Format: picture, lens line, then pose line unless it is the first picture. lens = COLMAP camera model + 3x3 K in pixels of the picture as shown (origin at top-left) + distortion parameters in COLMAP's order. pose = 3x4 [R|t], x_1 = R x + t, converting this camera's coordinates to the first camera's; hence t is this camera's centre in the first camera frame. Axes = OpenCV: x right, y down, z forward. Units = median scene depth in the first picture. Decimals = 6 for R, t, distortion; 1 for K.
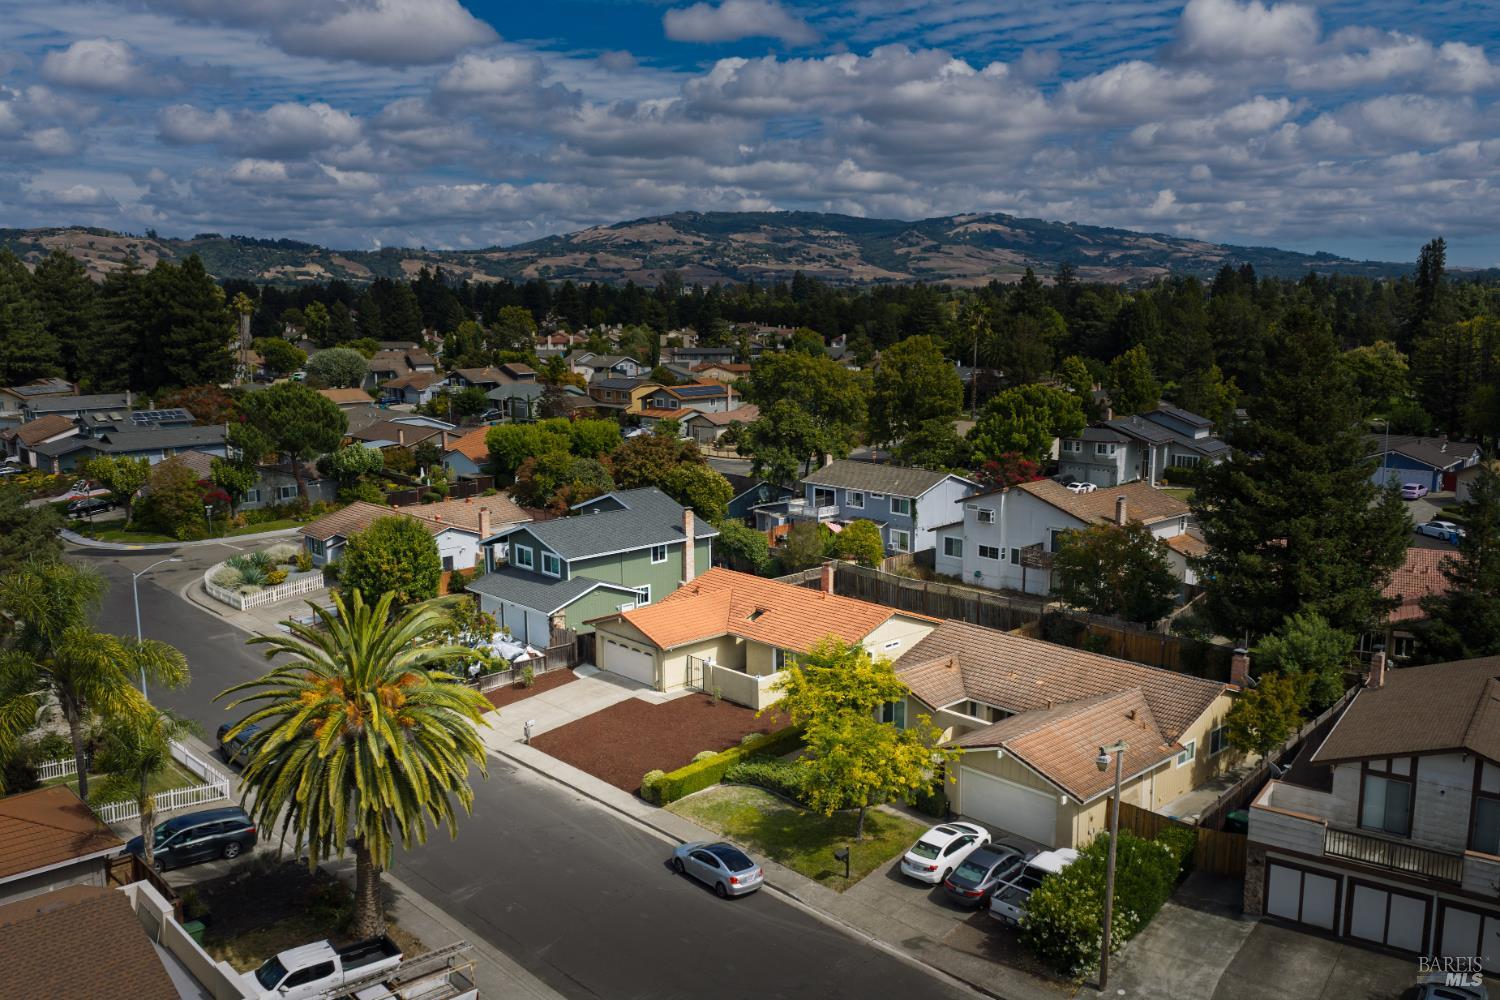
lens RADIAL K [[1251.5, 0, 748.2], [0, 1251.5, 502.2], [0, 0, 1]] dist [0.010772, -0.017320]
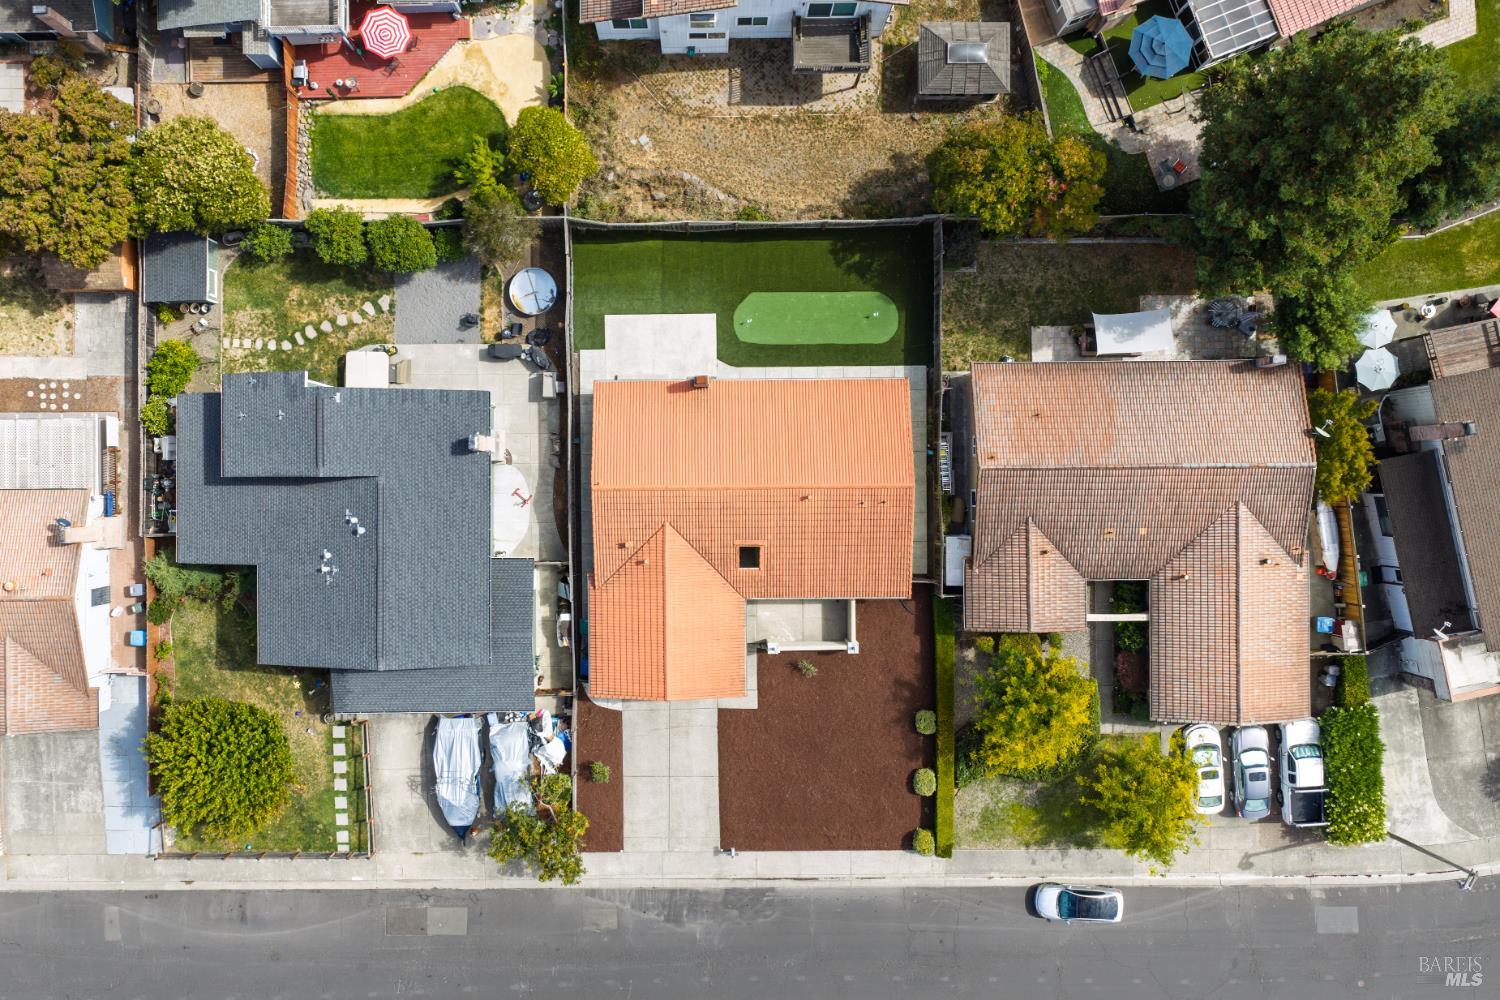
lens RADIAL K [[1251.5, 0, 748.2], [0, 1251.5, 502.2], [0, 0, 1]] dist [0.010772, -0.017320]
pose [[0.673744, -0.738855, 0.012745, 0.021228], [0.118604, 0.125143, 0.985024, -0.692165], [-0.729385, -0.662142, 0.171946, 0.842893]]
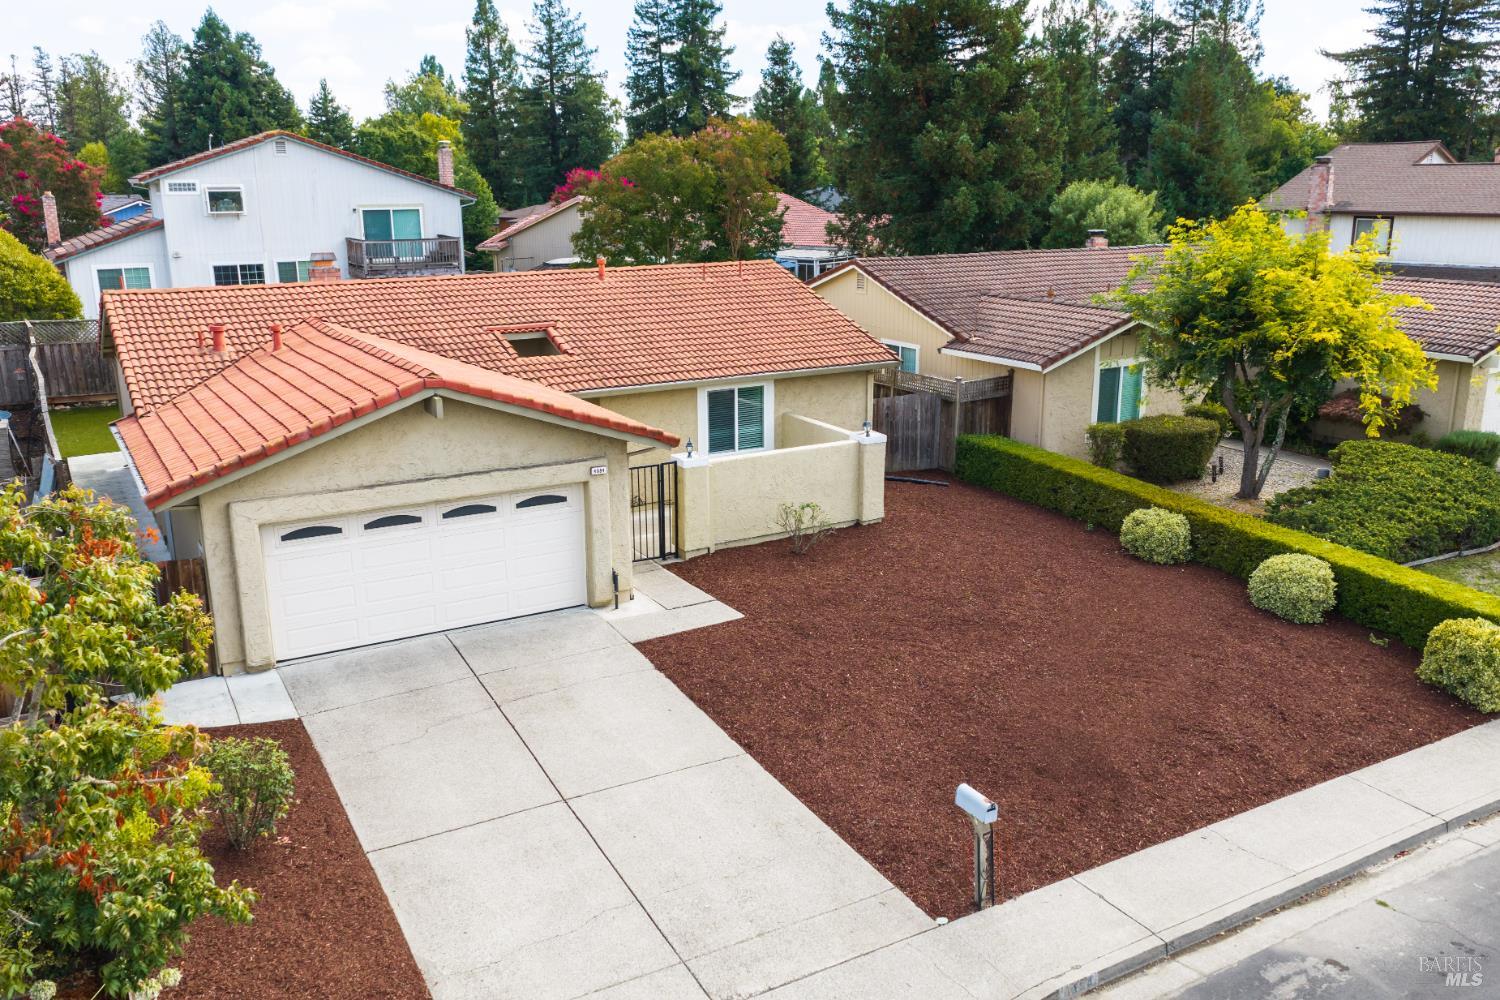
lens RADIAL K [[1251.5, 0, 748.2], [0, 1251.5, 502.2], [0, 0, 1]] dist [0.010772, -0.017320]
pose [[0.218445, -0.244400, 0.944749, -0.306144], [0.167348, 0.963170, 0.210471, 0.066097], [-0.961393, 0.112125, 0.251299, 0.821462]]
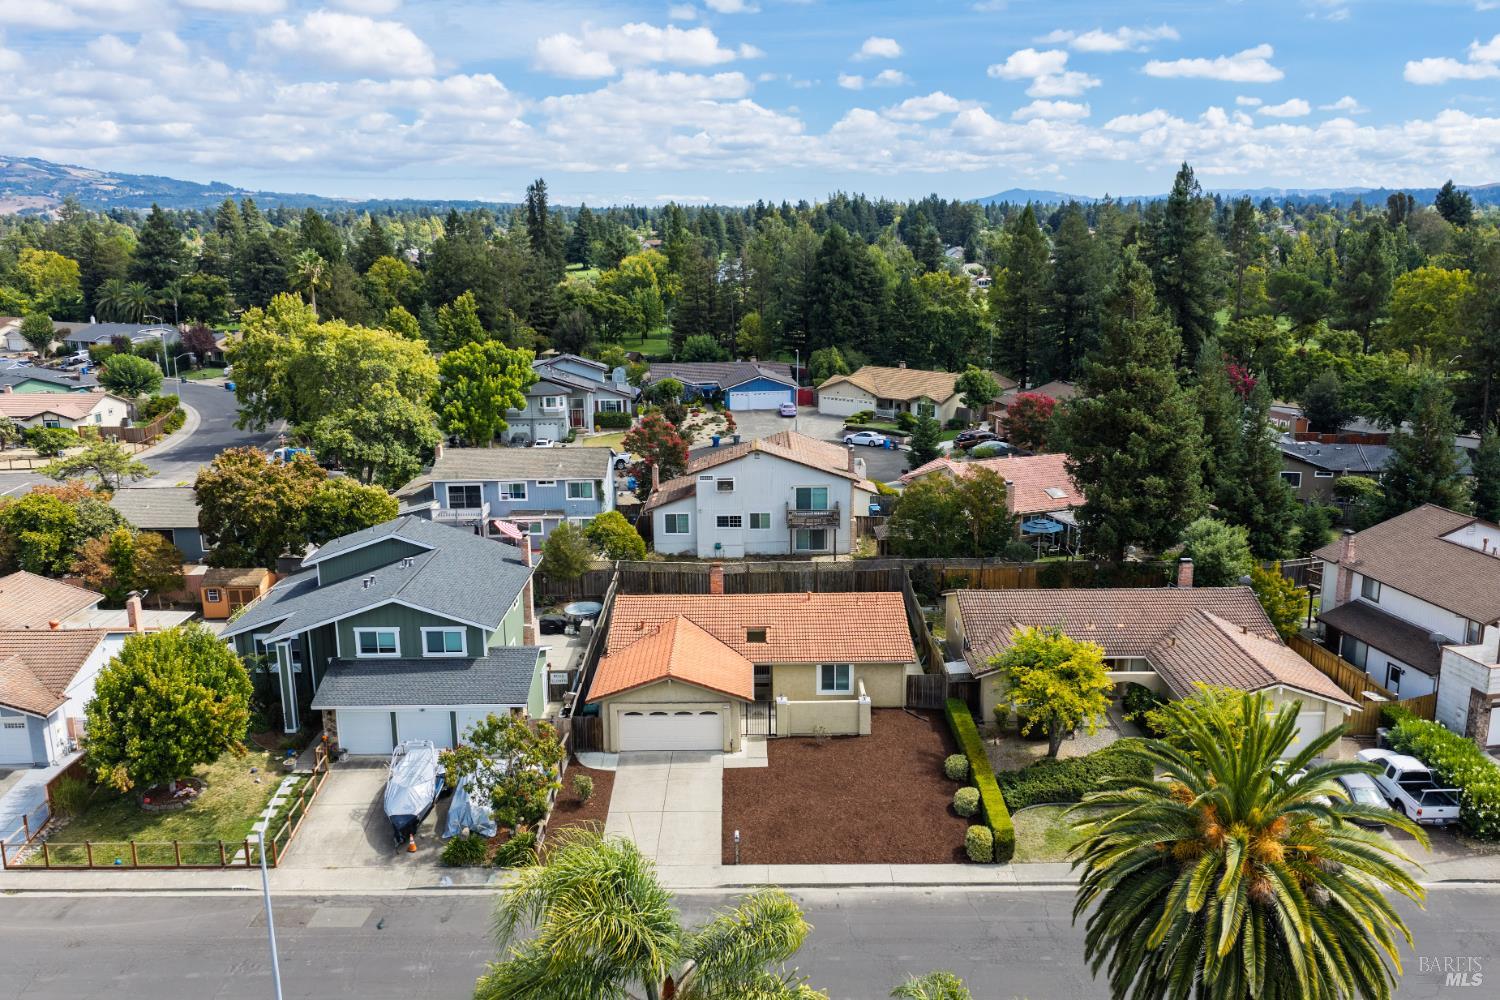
lens RADIAL K [[1251.5, 0, 748.2], [0, 1251.5, 502.2], [0, 0, 1]] dist [0.010772, -0.017320]
pose [[0.680577, -0.167896, 0.713180, -0.575616], [0.129325, 0.985635, 0.108624, -0.092398], [-0.721172, 0.018305, 0.692514, 0.382436]]
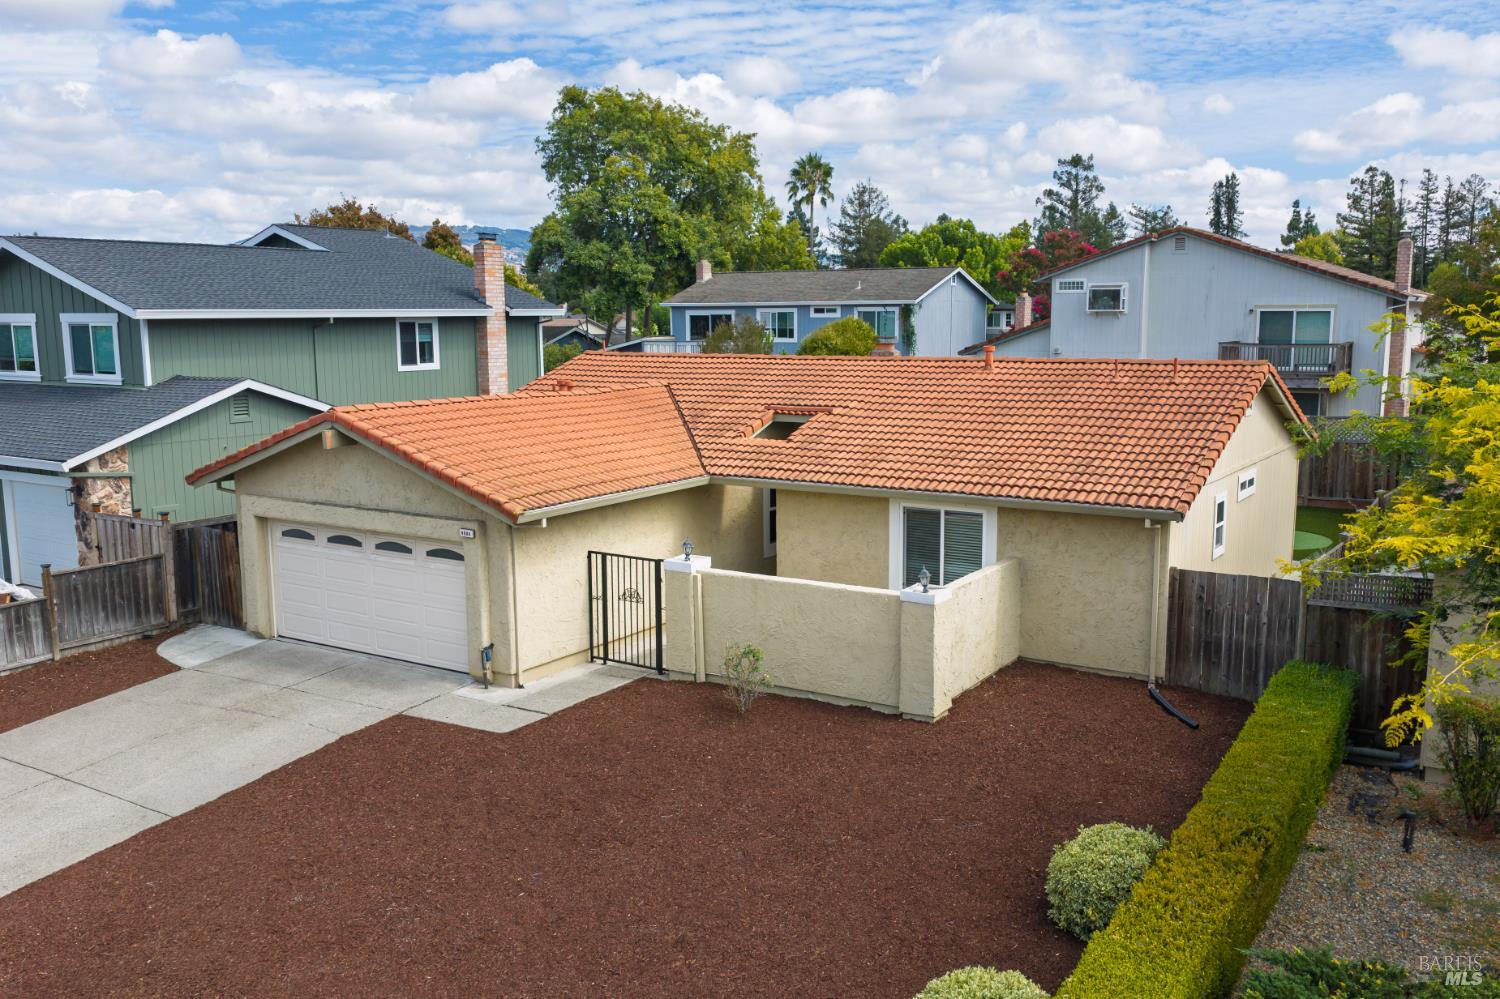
lens RADIAL K [[1284.6, 0, 772.5], [0, 1284.6, 506.0], [0, 0, 1]] dist [0.032306, -0.072055]
pose [[0.965792, -0.036862, 0.256683, -0.076269], [0.041692, 0.999041, -0.013398, 0.109075], [-0.255943, 0.023642, 0.966403, 0.658768]]
